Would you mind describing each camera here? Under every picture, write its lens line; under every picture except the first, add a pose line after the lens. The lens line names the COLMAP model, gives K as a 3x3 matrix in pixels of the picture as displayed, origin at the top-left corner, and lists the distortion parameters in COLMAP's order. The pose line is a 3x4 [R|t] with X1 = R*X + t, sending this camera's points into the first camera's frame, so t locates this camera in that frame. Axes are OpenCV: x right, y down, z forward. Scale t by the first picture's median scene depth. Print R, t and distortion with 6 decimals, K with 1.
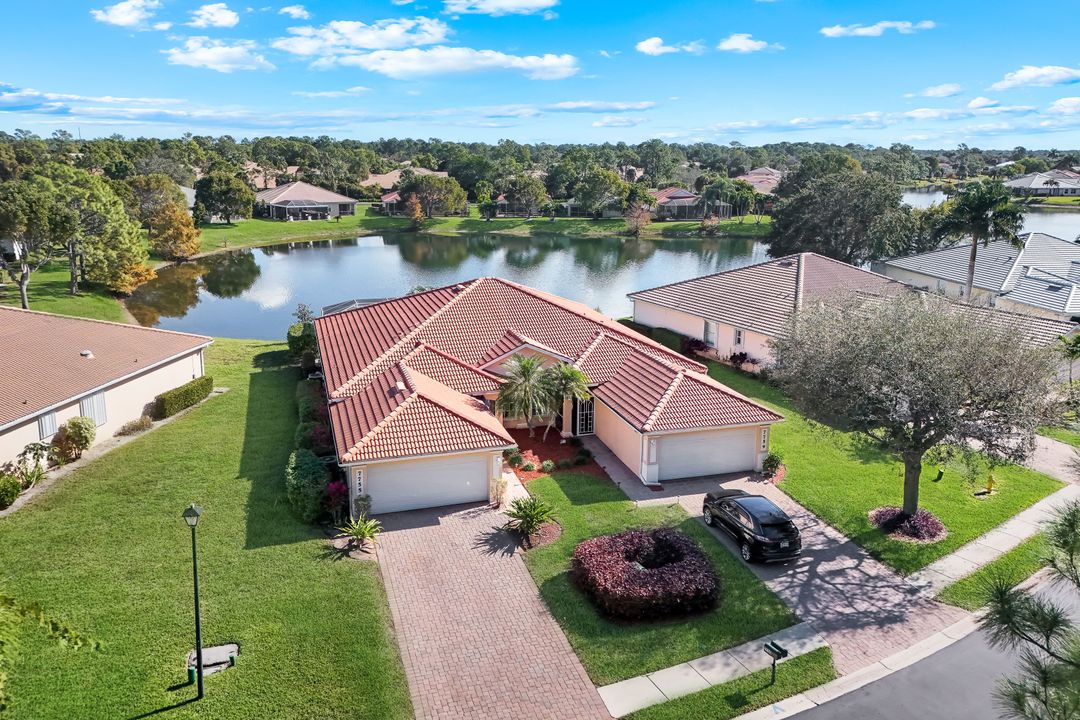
lens RADIAL K [[809.0, 0, 540.0], [0, 809.0, 360.0], [0, 0, 1]] dist [0.117113, -0.170297]
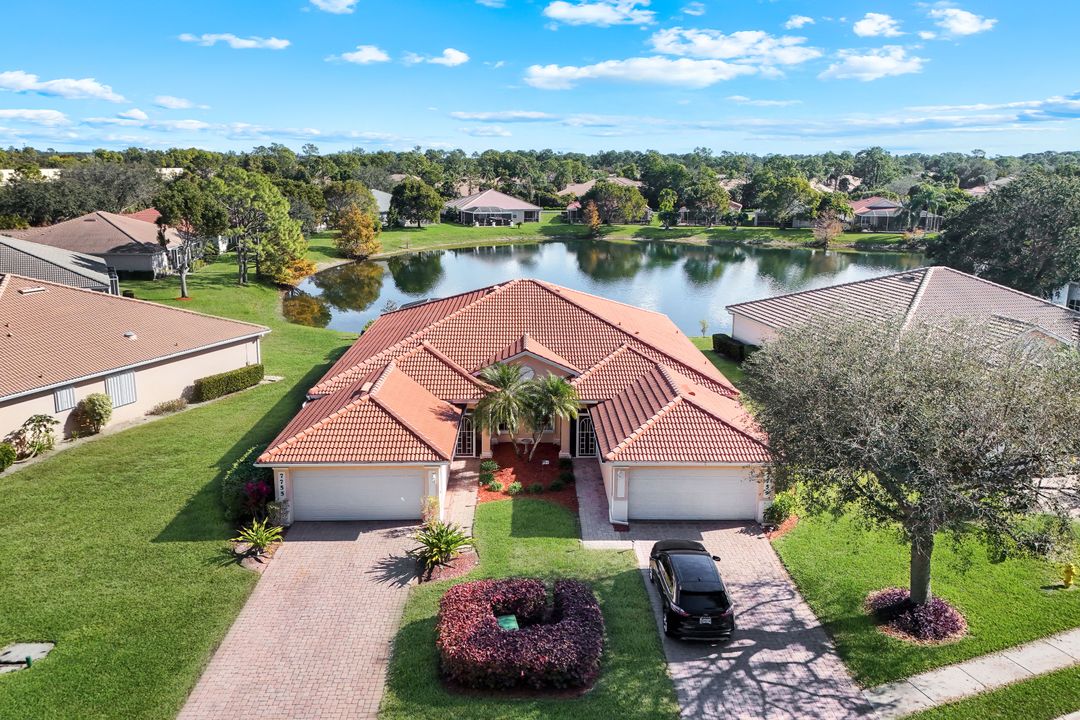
lens RADIAL K [[791.8, 0, 540.0], [0, 791.8, 360.0], [0, 0, 1]] dist [0.073202, -0.058155]
pose [[0.962176, 0.065021, -0.264555, 0.206634], [-0.067455, 0.997722, -0.000115, -0.009813], [0.263945, 0.017956, 0.964370, 0.127535]]
